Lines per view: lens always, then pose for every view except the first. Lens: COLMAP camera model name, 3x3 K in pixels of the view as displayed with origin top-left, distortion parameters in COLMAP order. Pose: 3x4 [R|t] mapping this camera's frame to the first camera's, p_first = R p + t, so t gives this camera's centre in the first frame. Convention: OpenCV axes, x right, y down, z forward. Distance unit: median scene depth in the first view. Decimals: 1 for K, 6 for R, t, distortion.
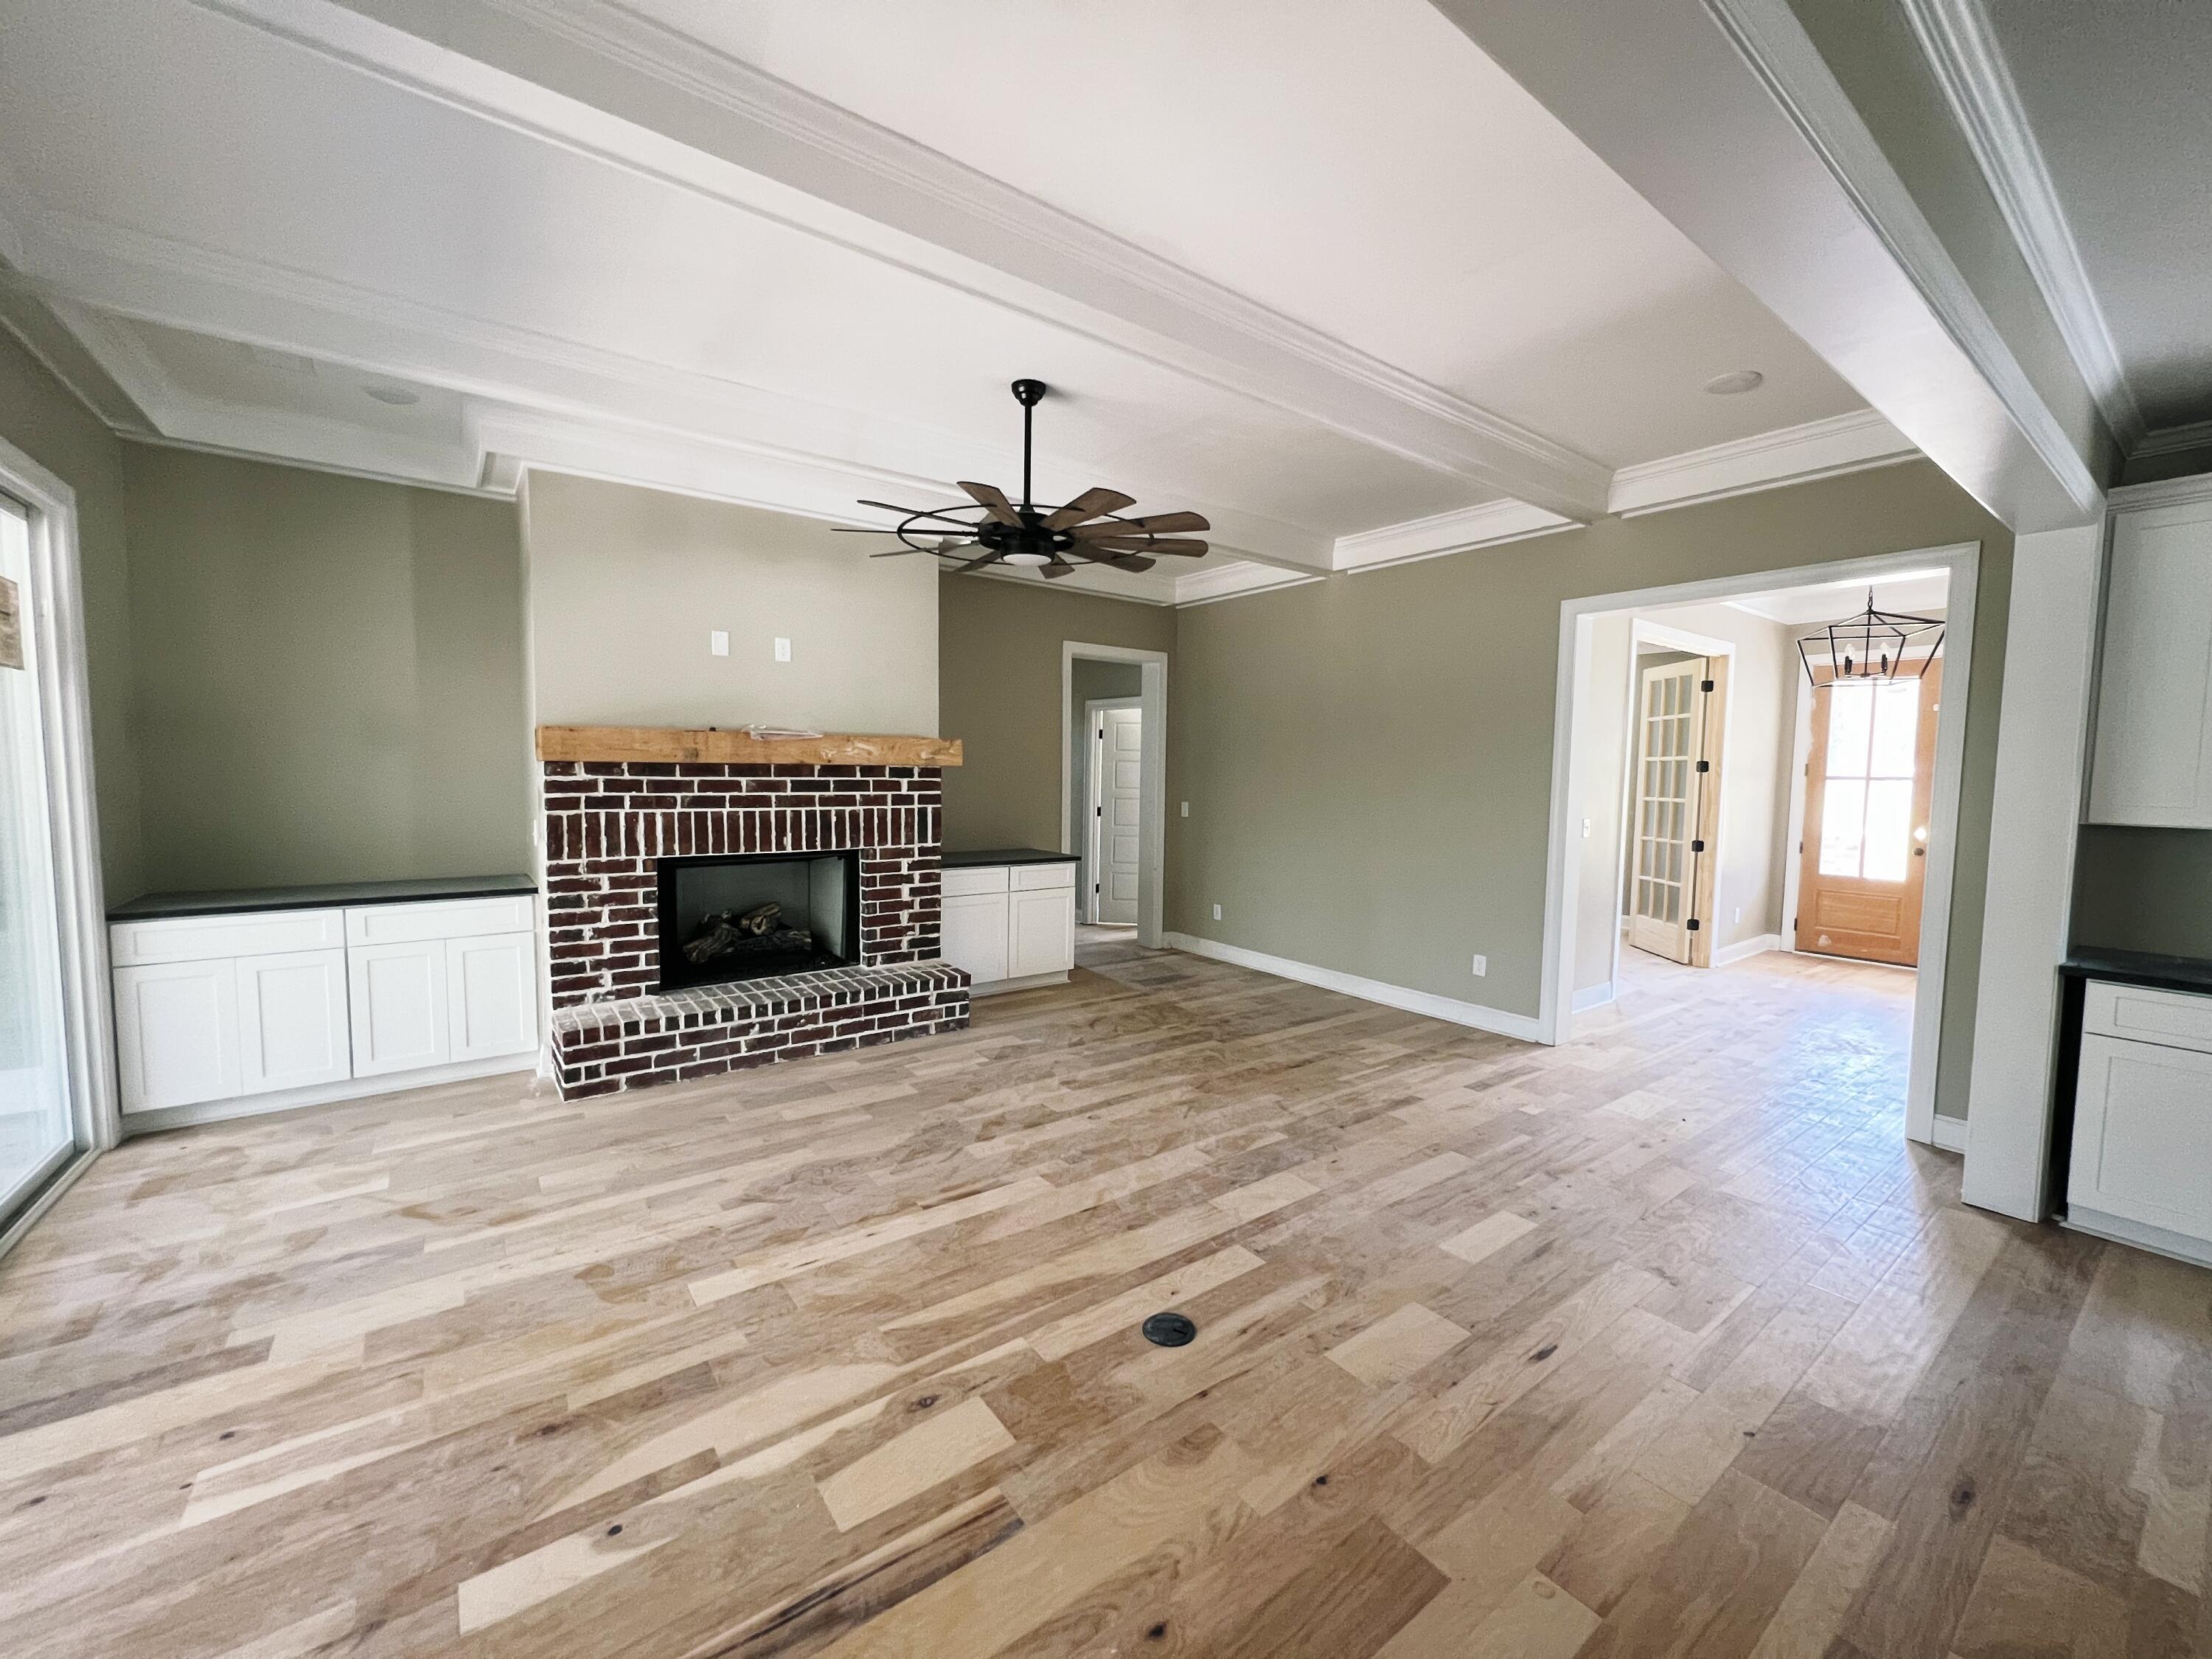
lens RADIAL K [[879.1, 0, 1102.0], [0, 879.1, 831.5], [0, 0, 1]] dist [0.002118, 0.000254]
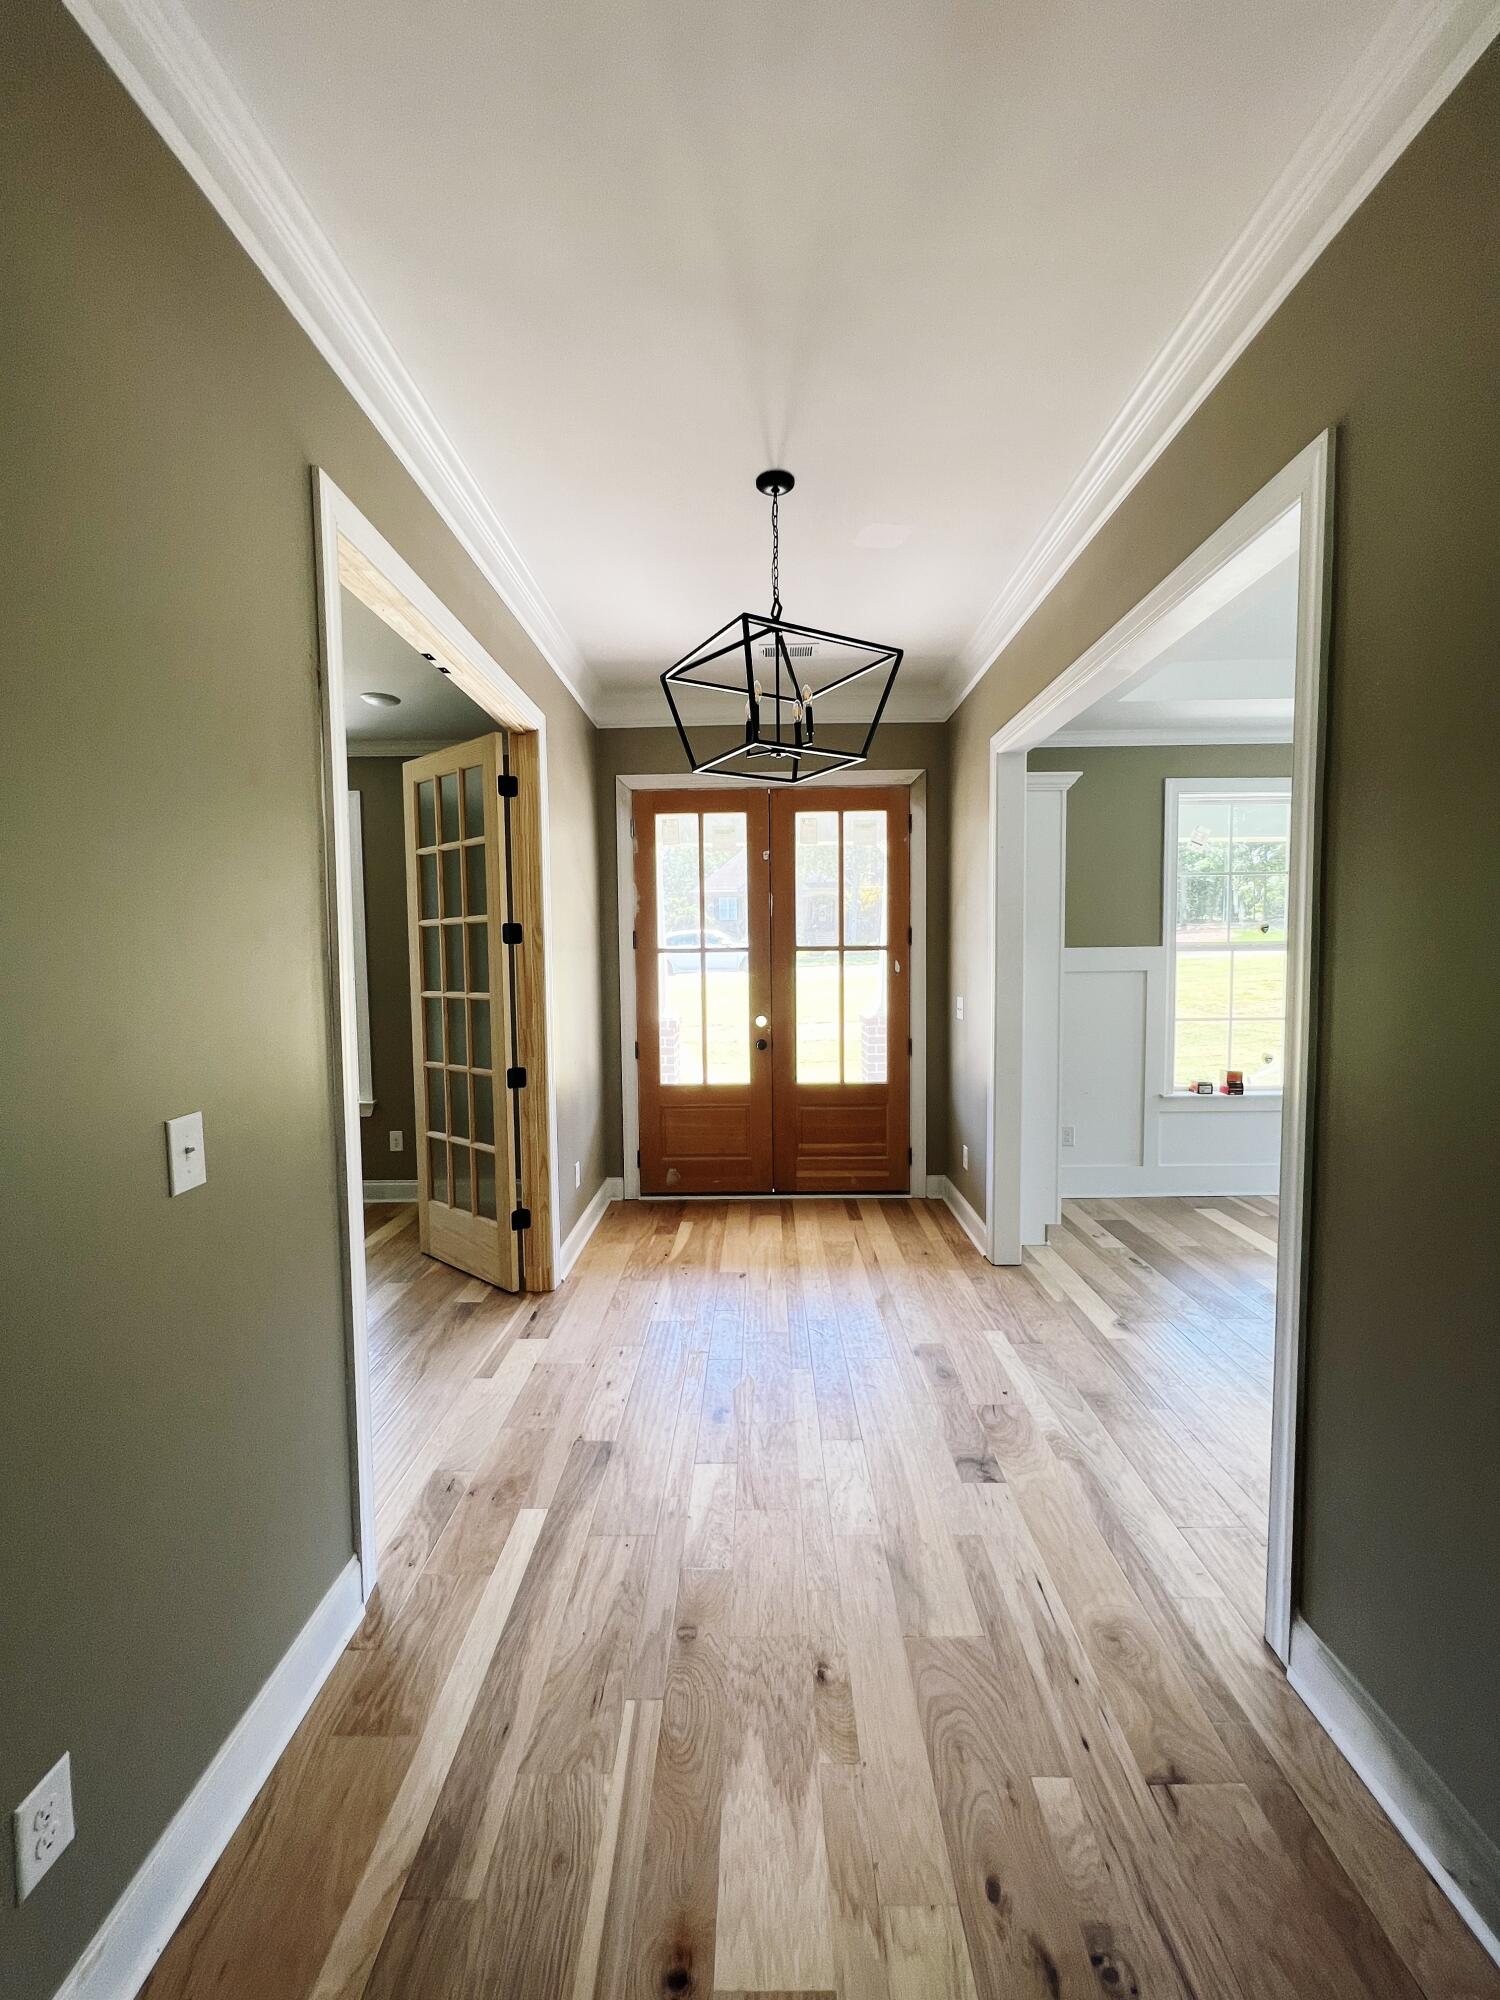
lens RADIAL K [[794.8, 0, 746.5], [0, 794.8, 999.5], [0, 0, 1]] dist [0.002118, 0.000254]
pose [[0.608229, -0.069449, 0.790718, 0.363679], [0.074573, 0.996759, 0.030183, -0.035629], [-0.790251, 0.040608, 0.611437, 0.563566]]
